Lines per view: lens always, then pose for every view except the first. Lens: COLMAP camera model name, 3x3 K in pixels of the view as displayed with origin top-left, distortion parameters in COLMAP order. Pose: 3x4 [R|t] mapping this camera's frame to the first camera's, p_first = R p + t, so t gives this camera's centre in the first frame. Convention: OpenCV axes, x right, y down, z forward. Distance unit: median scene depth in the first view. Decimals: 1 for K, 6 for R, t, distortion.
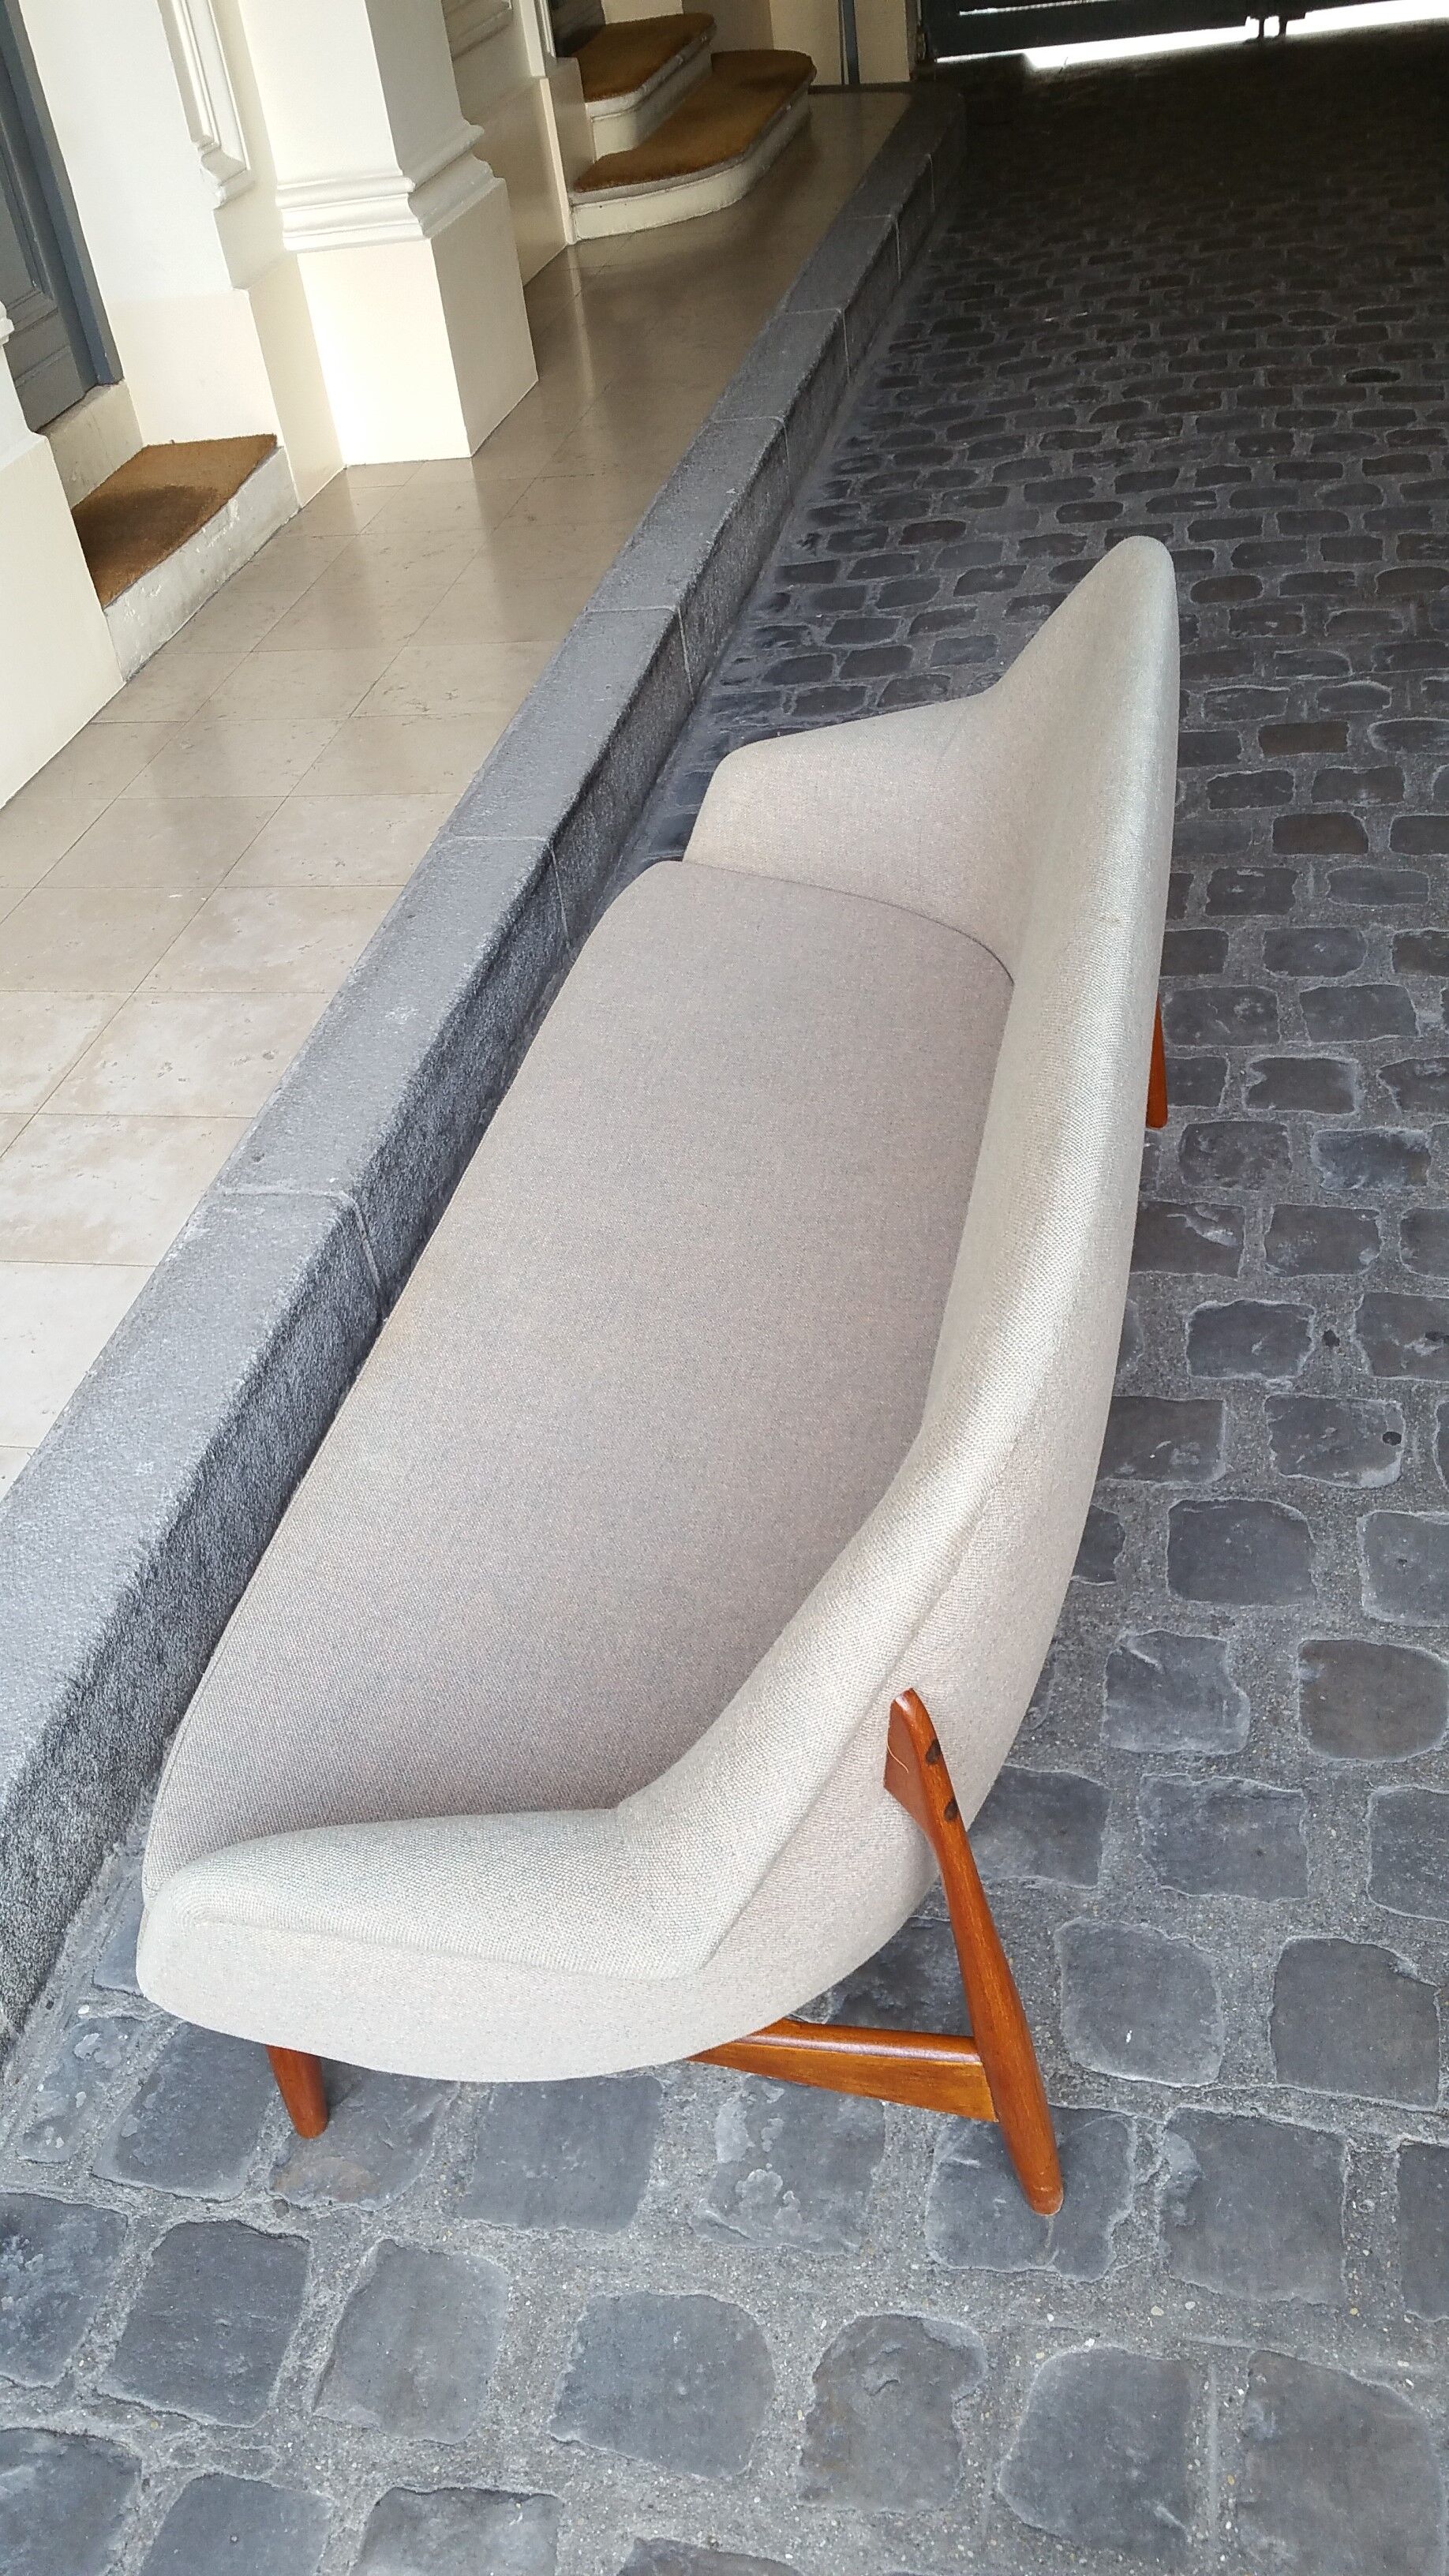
lens RADIAL K [[2103.7, 0, 685.1], [0, 2103.7, 1254.4], [0, 0, 1]] dist [0.135638, -0.295757]
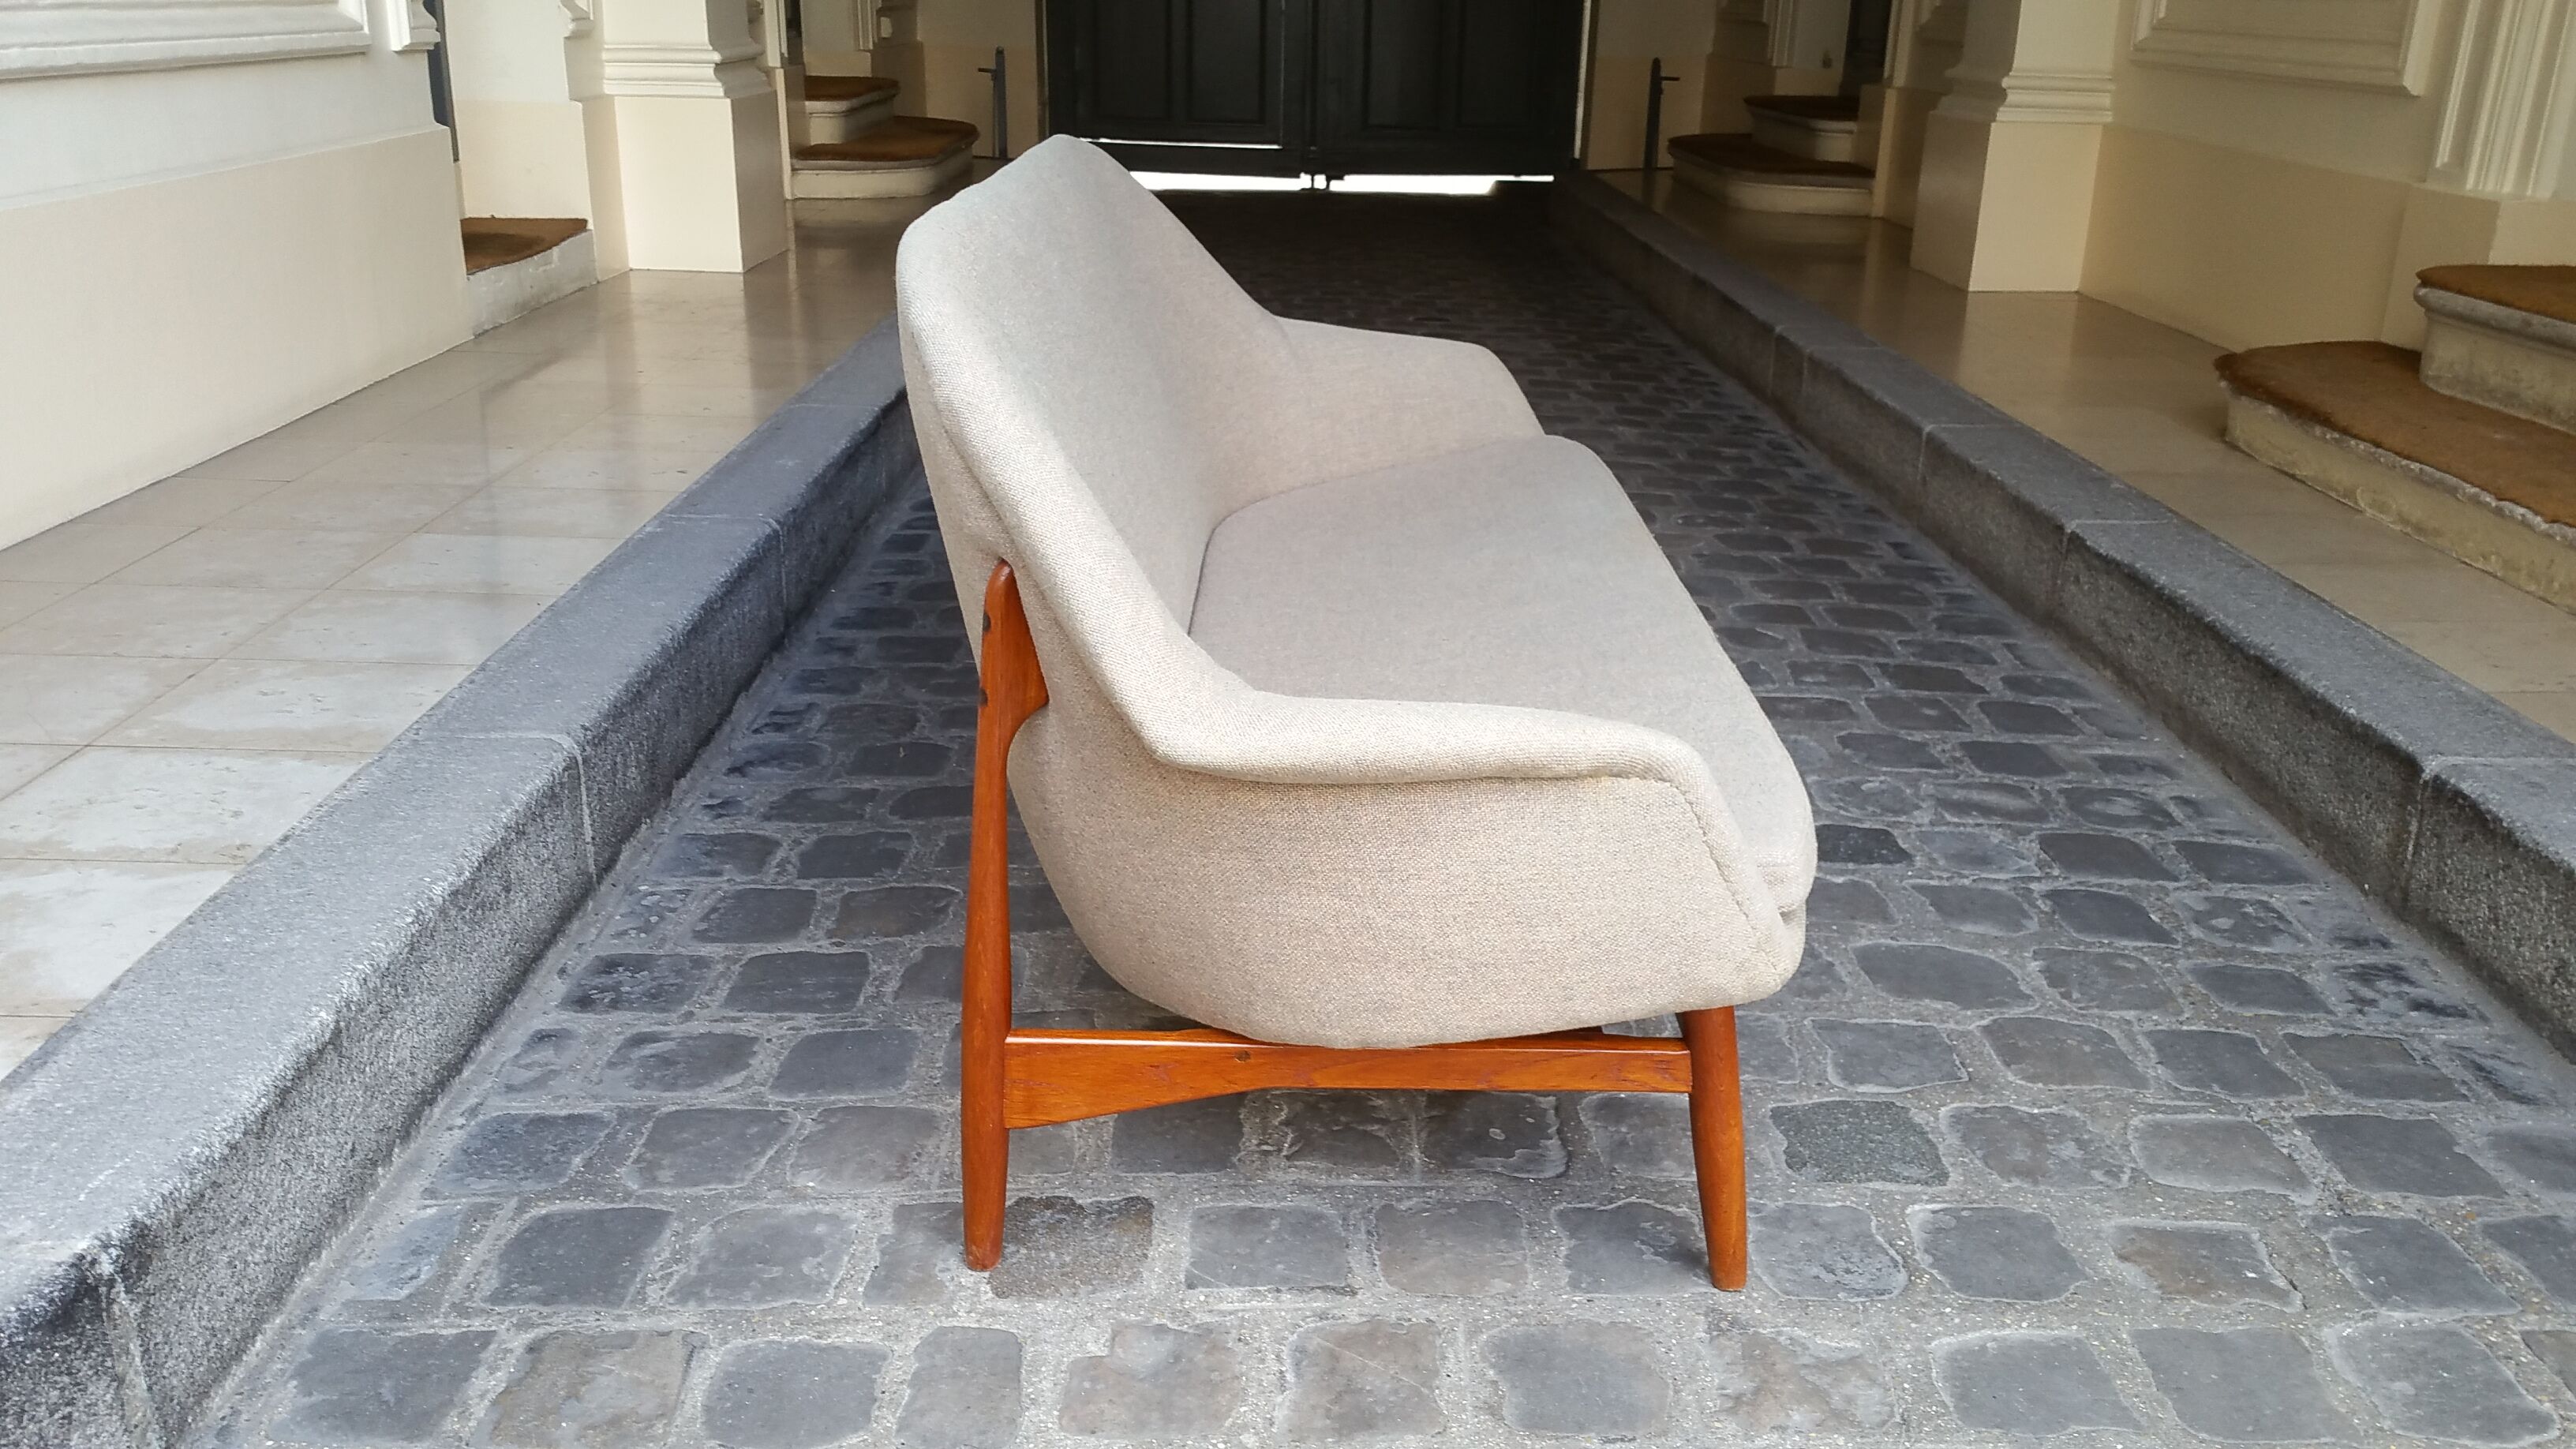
lens RADIAL K [[2087.2, 0, 1318.3], [0, 2087.2, 741.5], [0, 0, 1]] dist [0.184340, -0.427678]
pose [[0.959325, 0.069700, 0.273566, -0.242757], [0.019501, 0.950366, -0.310523, 0.665273], [-0.281631, 0.303227, 0.910350, -0.301228]]
